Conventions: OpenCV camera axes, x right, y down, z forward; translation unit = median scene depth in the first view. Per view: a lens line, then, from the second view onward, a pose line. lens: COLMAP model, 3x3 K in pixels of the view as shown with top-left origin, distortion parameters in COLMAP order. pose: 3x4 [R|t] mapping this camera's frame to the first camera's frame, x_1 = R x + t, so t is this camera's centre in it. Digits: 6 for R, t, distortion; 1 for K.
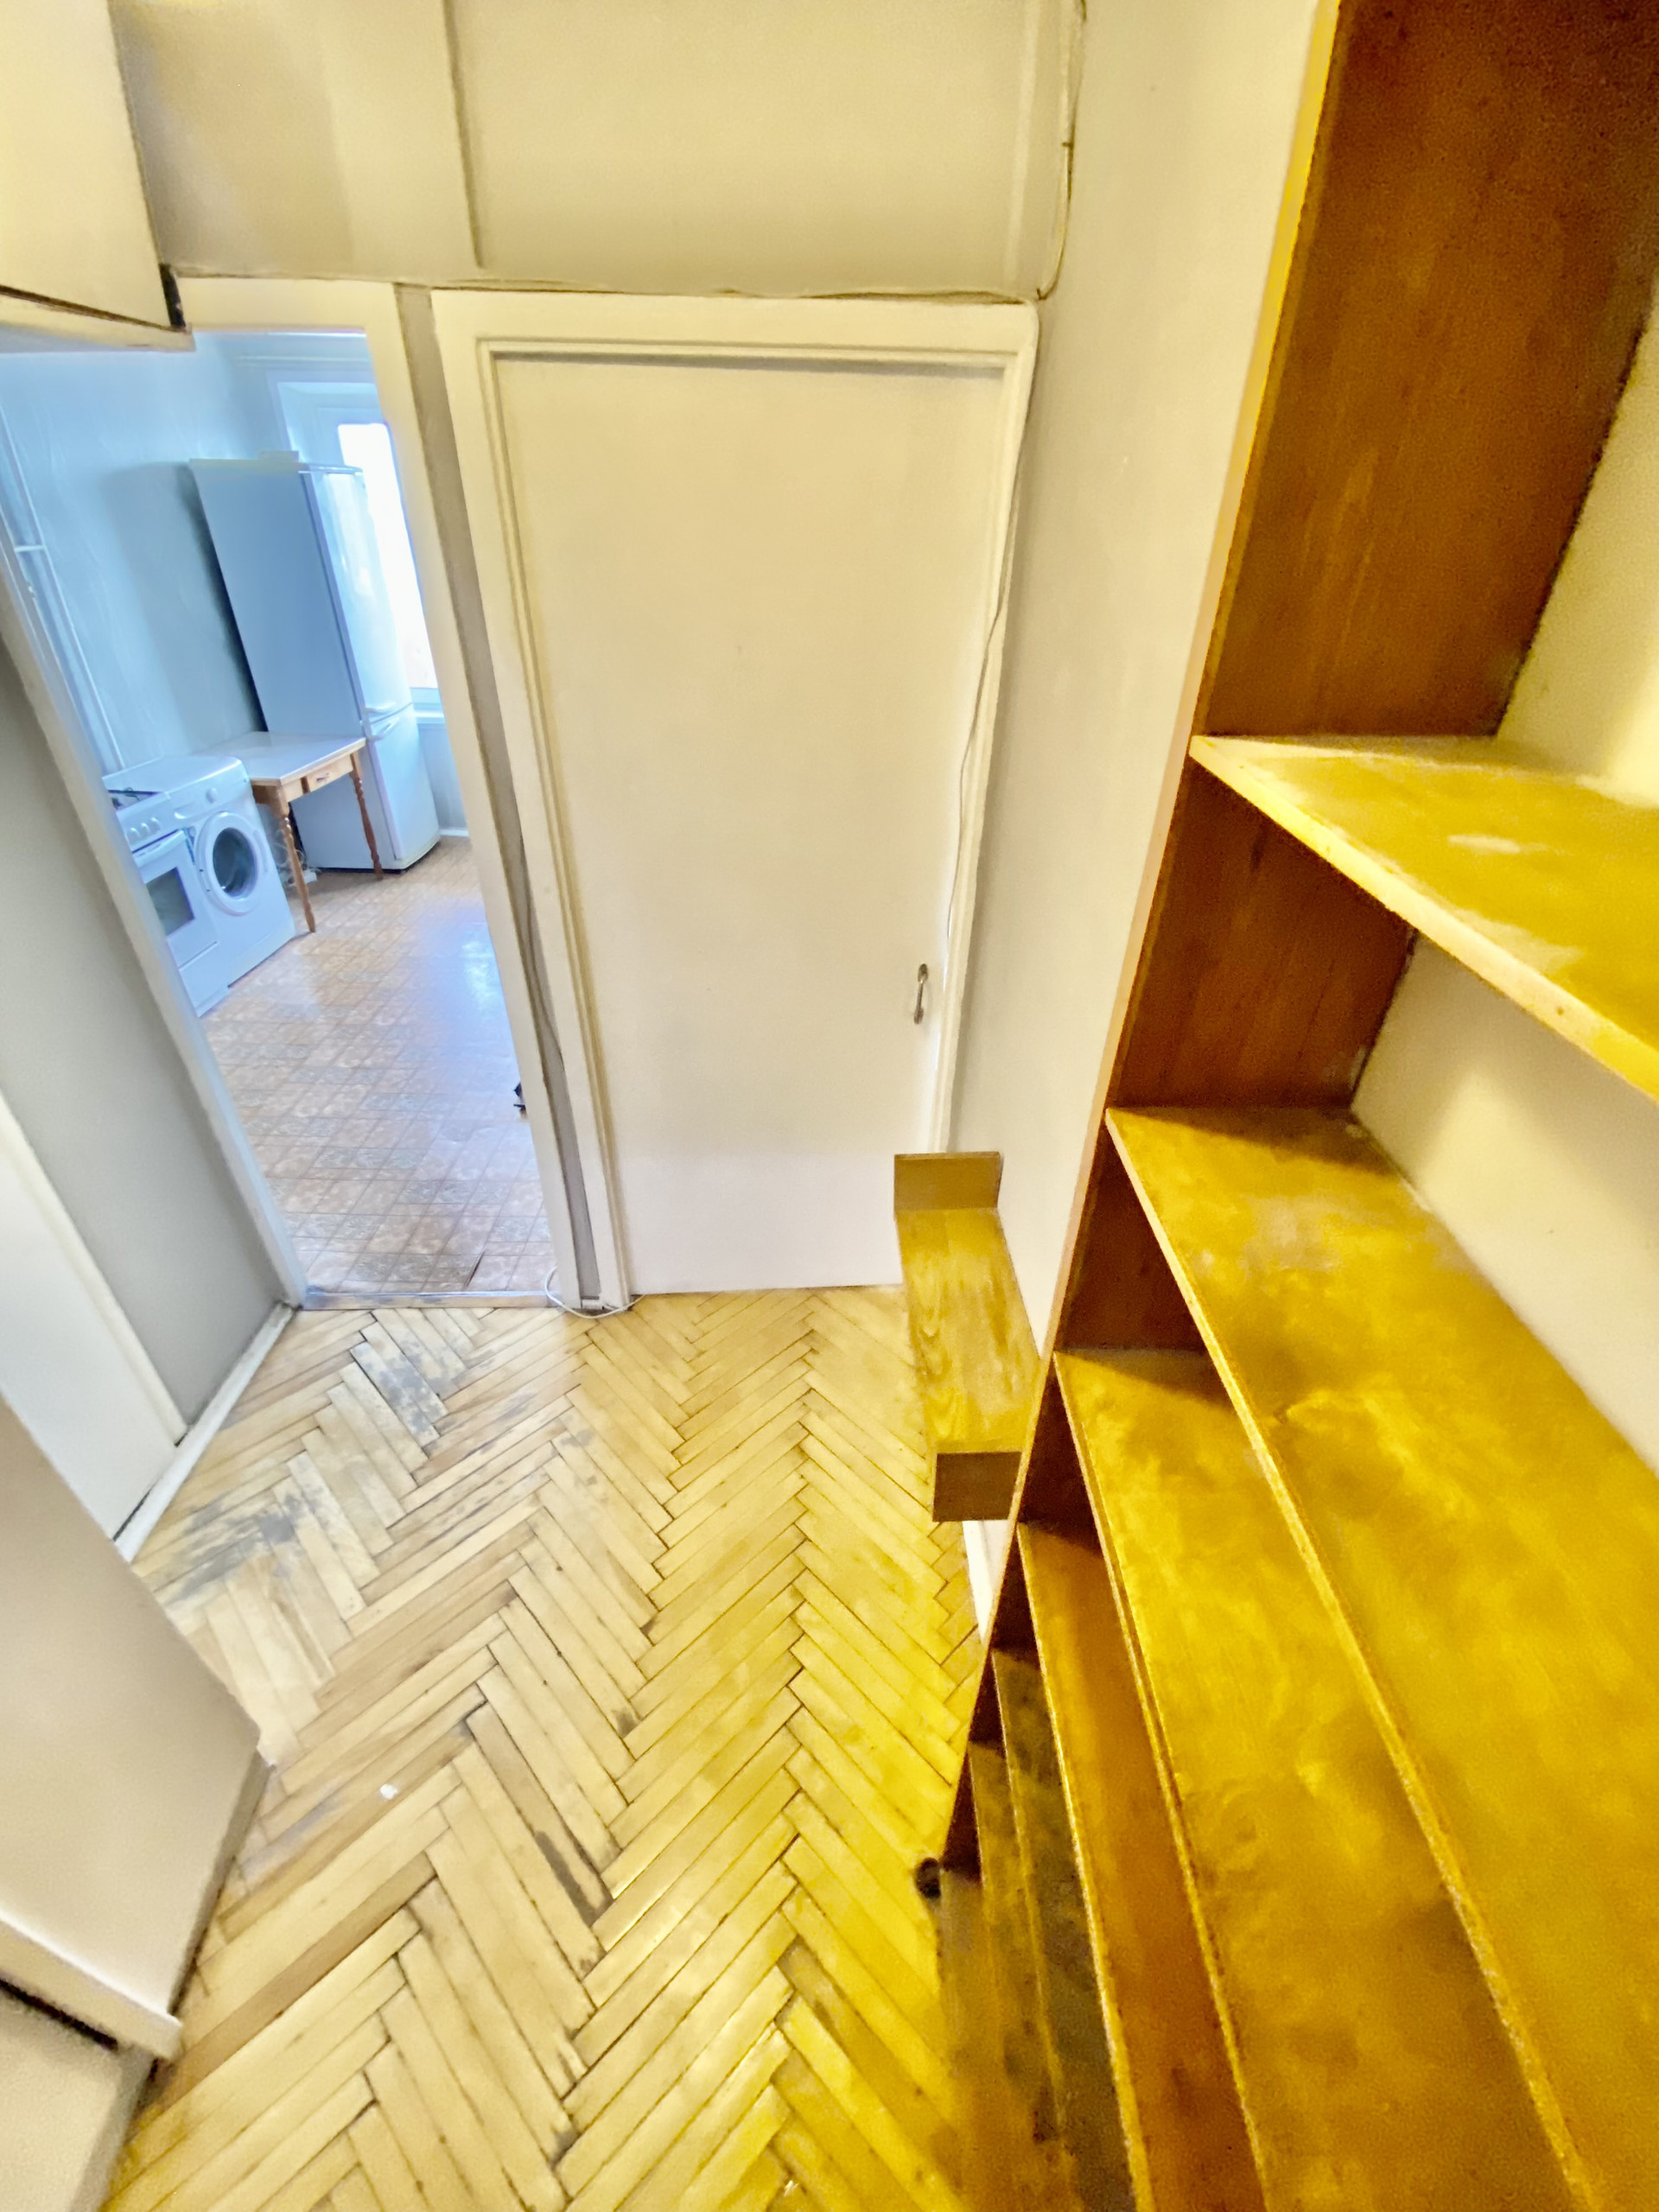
lens RADIAL K [[899.3, 0, 829.5], [0, 899.3, 1099.5], [0, 0, 1]] dist [0.011233, -0.016317]
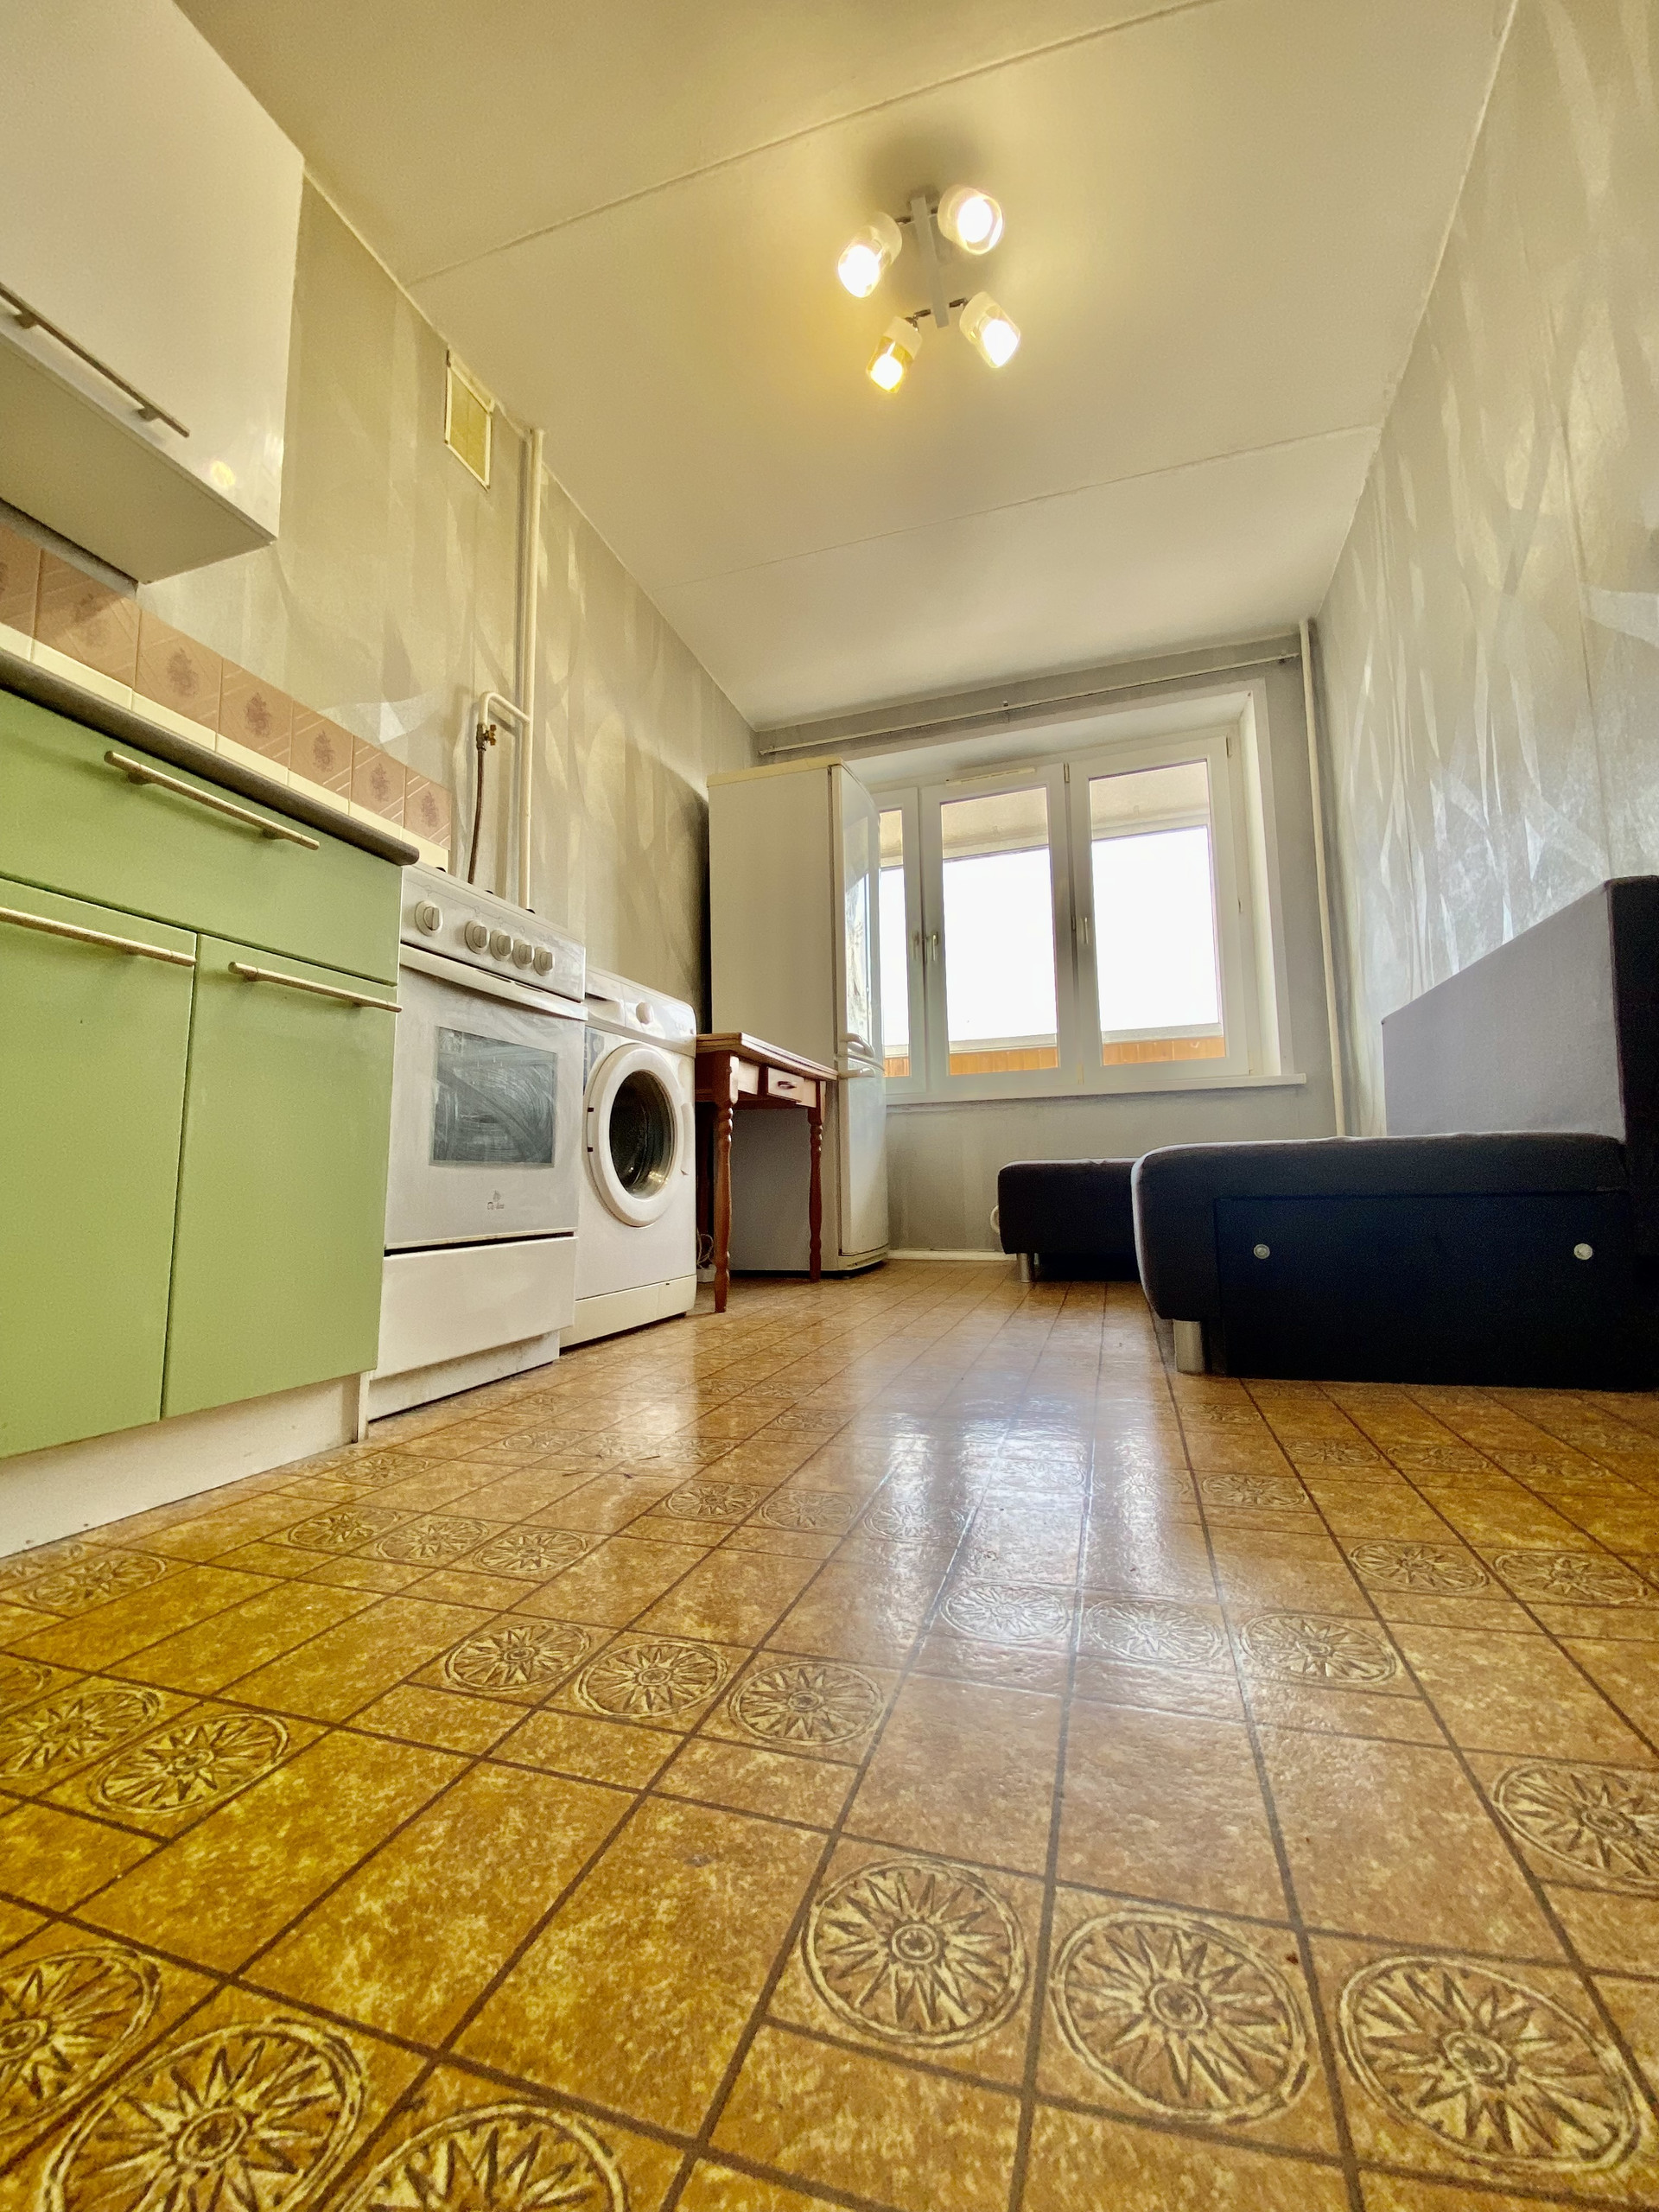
lens RADIAL K [[899.3, 0, 829.5], [0, 899.3, 1099.5], [0, 0, 1]] dist [0.011233, -0.016317]
pose [[0.950660, -0.071102, -0.301976, -0.366518], [-0.132039, 0.788087, -0.601236, 0.032477], [0.280732, 0.611444, 0.739815, 0.585830]]
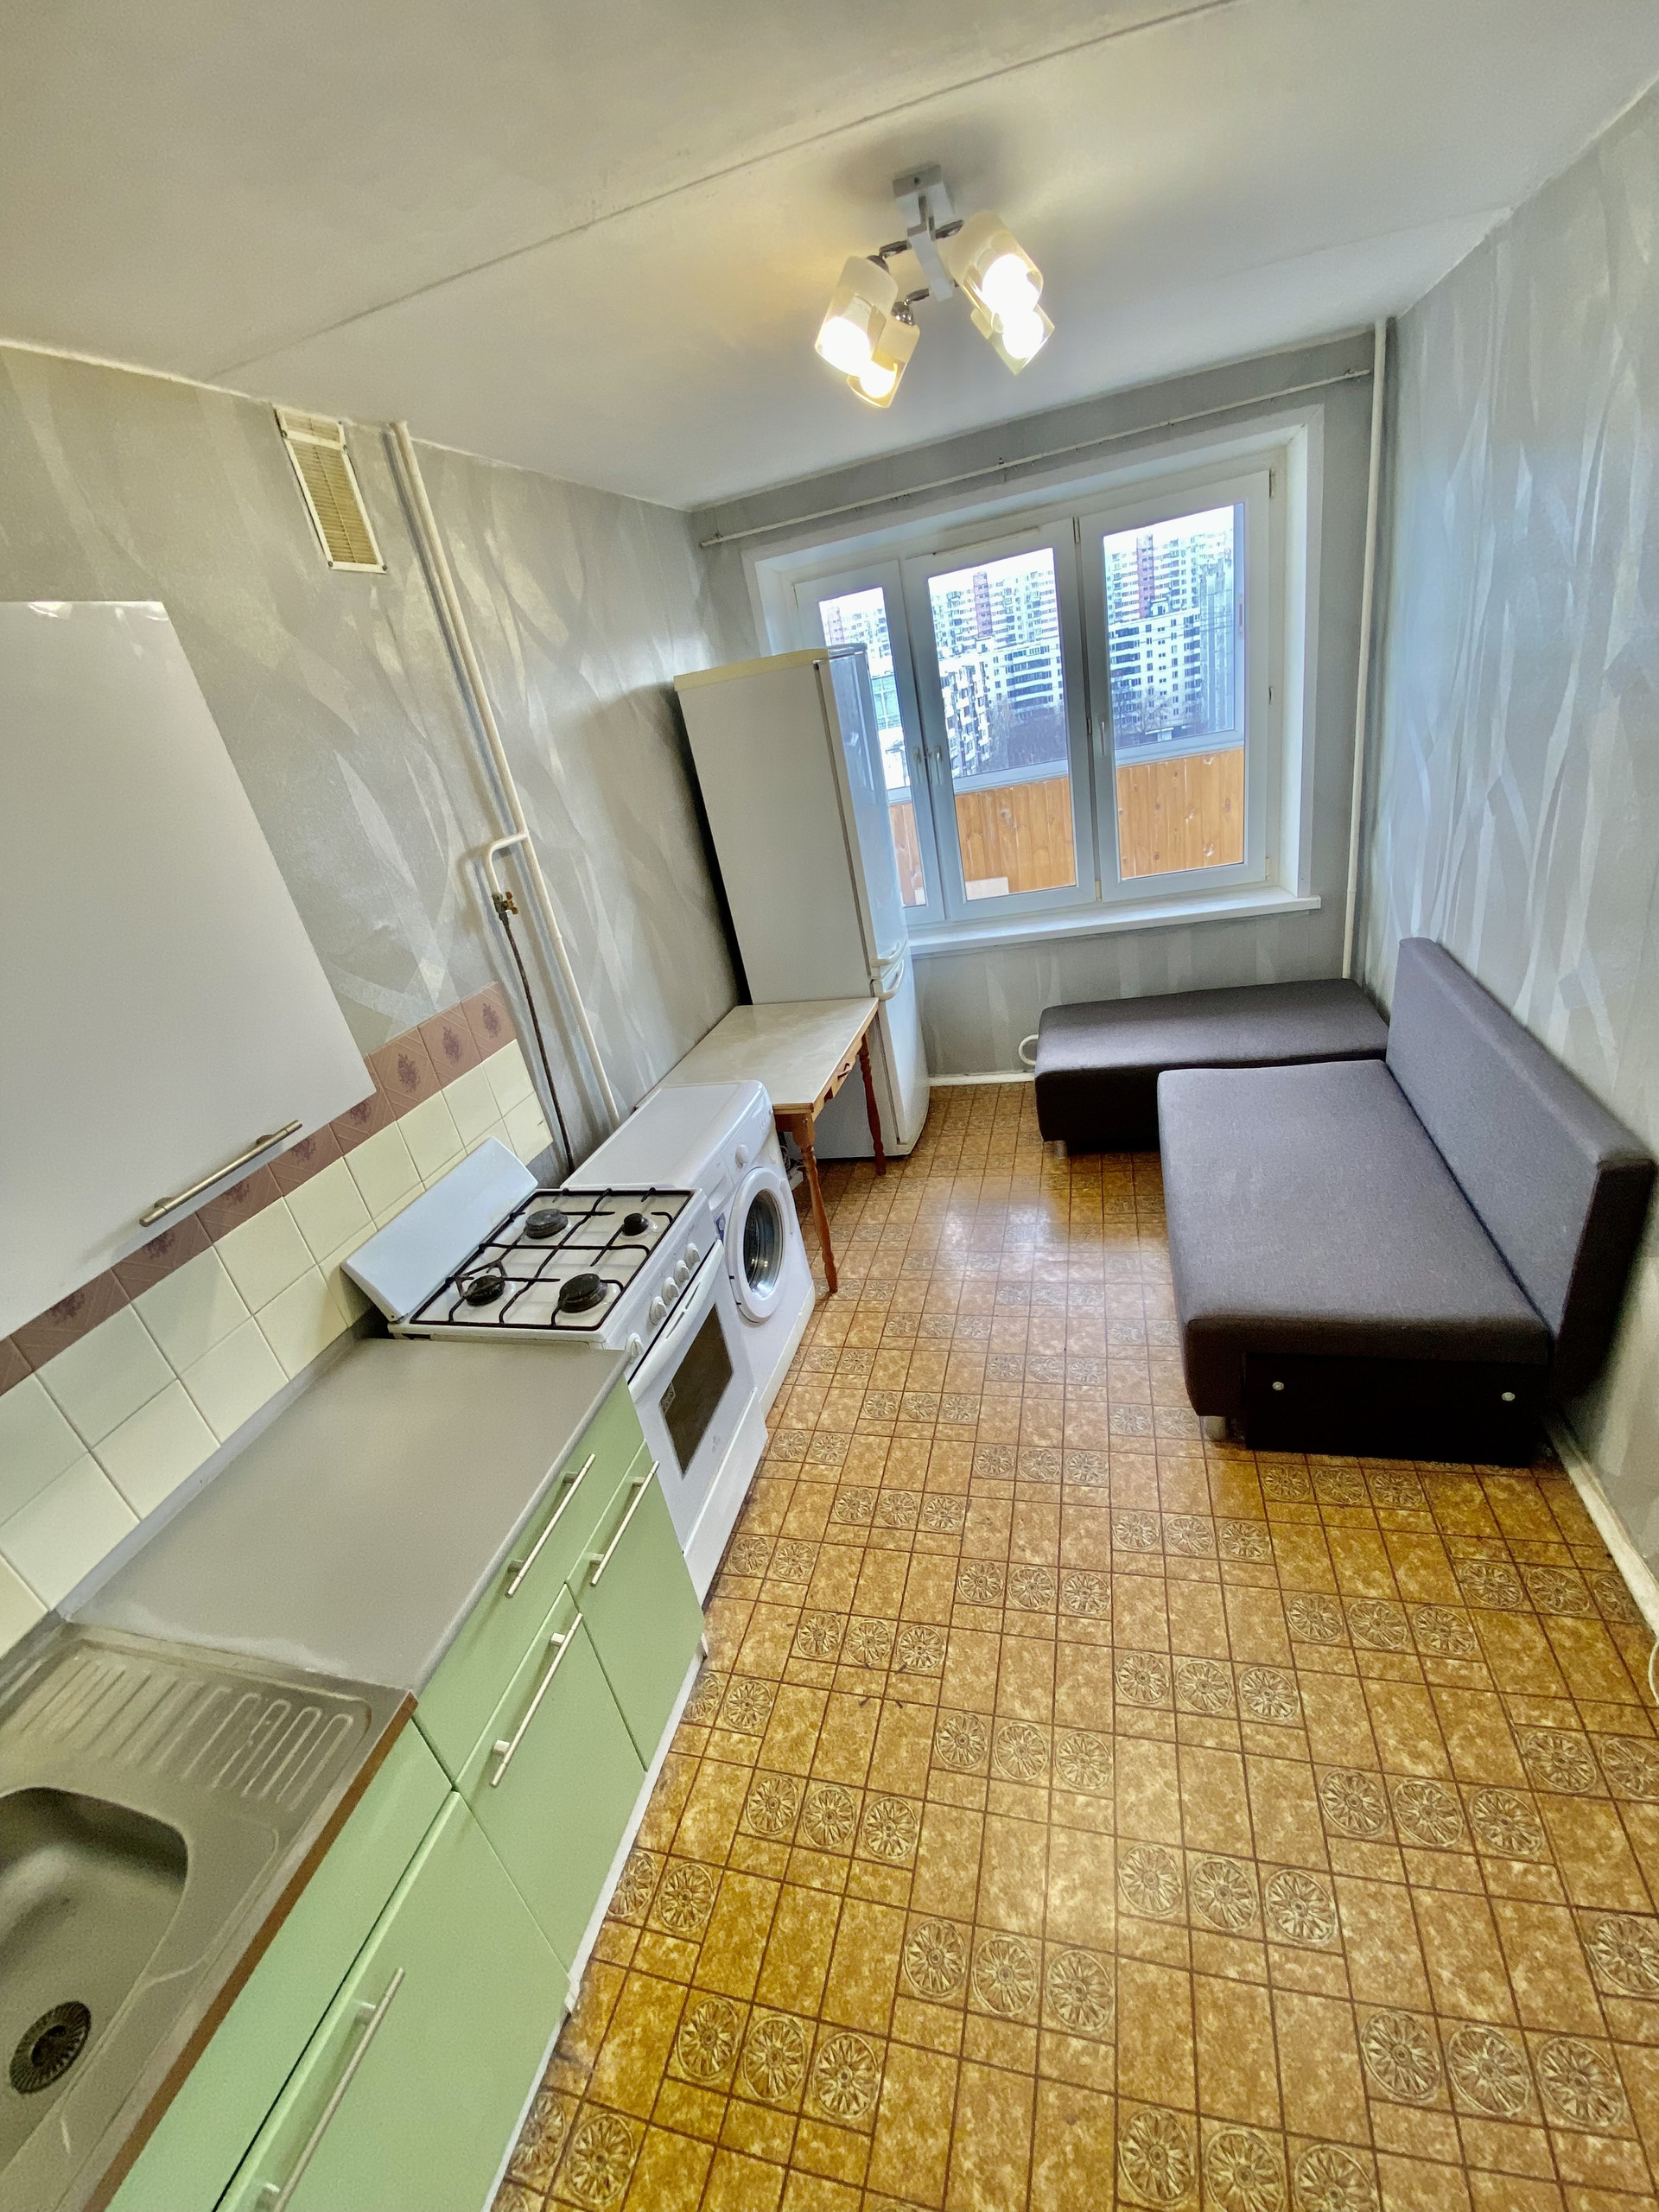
lens RADIAL K [[899.3, 0, 829.5], [0, 899.3, 1099.5], [0, 0, 1]] dist [0.011233, -0.016317]
pose [[0.945080, -0.070373, -0.319173, -0.379123], [0.033871, 0.992375, -0.118512, -0.273783], [0.325079, 0.101192, 0.940257, 0.372442]]
